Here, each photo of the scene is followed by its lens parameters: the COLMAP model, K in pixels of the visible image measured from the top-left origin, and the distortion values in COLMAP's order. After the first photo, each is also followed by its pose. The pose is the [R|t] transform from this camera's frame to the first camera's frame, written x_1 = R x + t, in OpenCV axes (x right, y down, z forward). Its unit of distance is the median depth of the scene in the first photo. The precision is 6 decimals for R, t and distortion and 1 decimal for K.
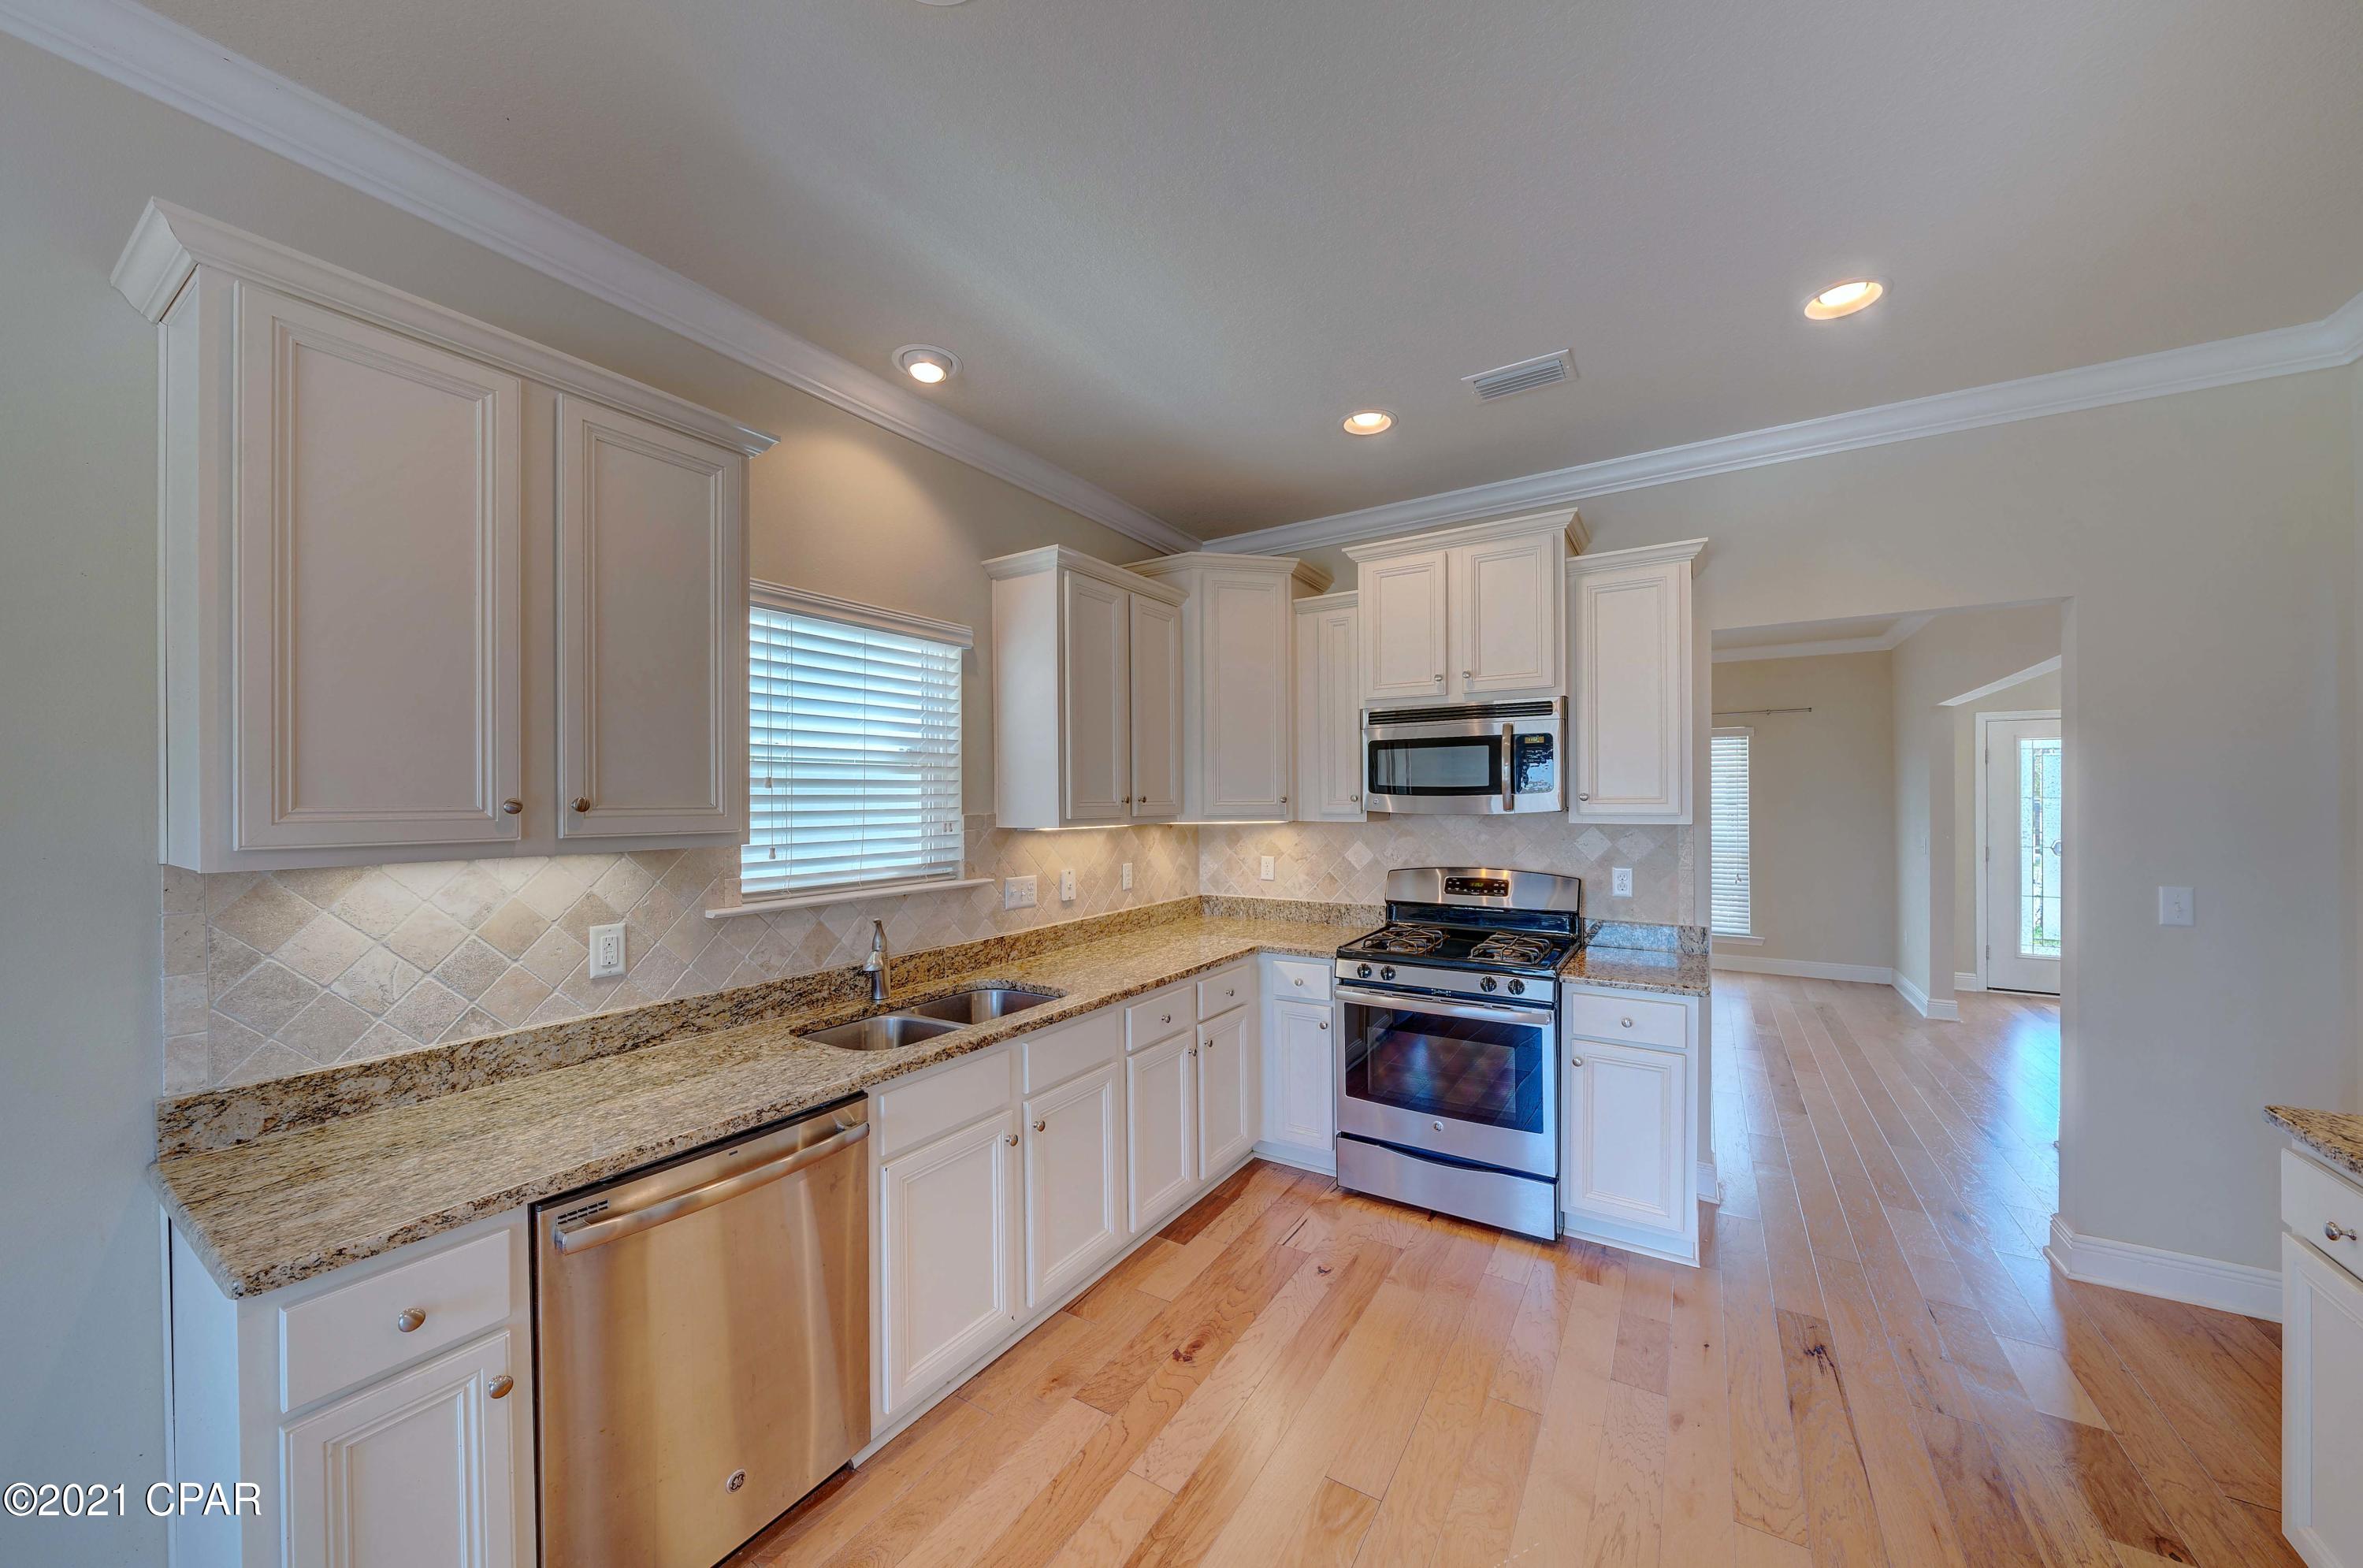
lens RADIAL K [[828.5, 0, 1191.6], [0, 828.5, 803.1], [0, 0, 1]] dist [-0.001660, -0.000072]
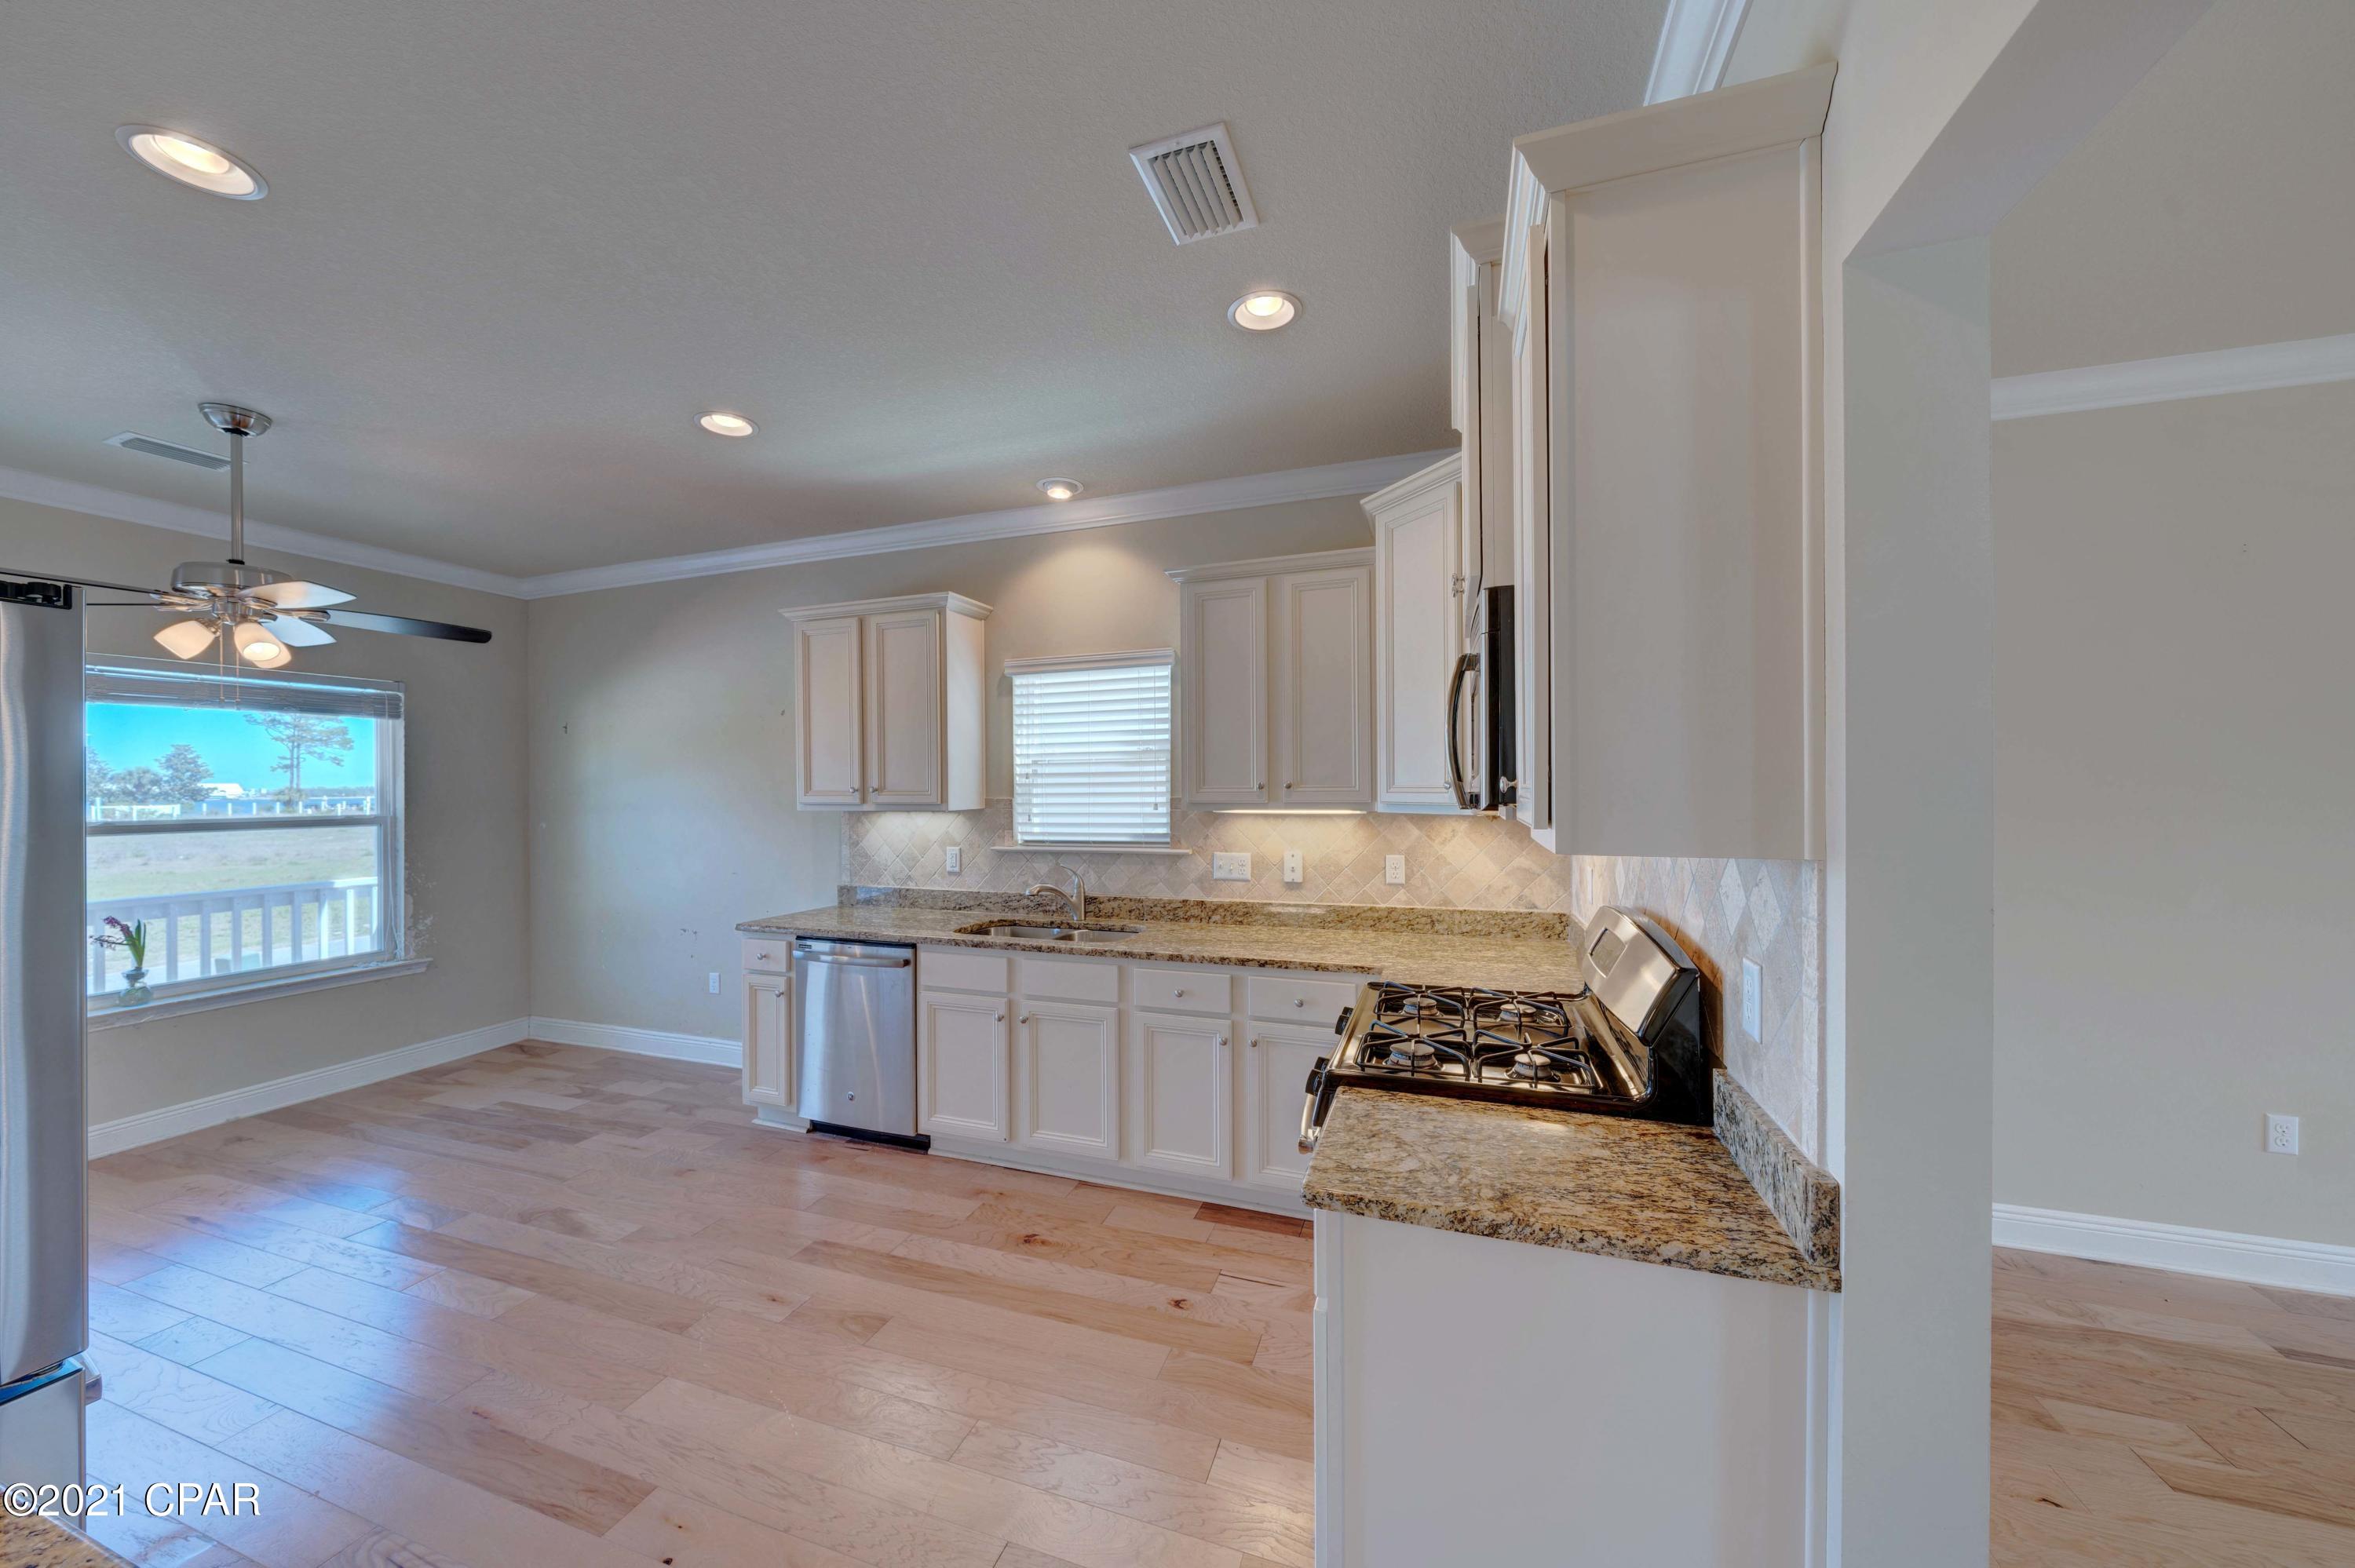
lens RADIAL K [[825.6, 0, 1182.1], [0, 825.6, 784.1], [0, 0, 1]] dist [-0.001660, -0.000072]
pose [[0.227938, 0.004793, -0.973664, 0.933964], [0.002206, 0.999983, 0.005439, -0.013225], [0.973673, -0.003388, 0.227924, 0.710594]]
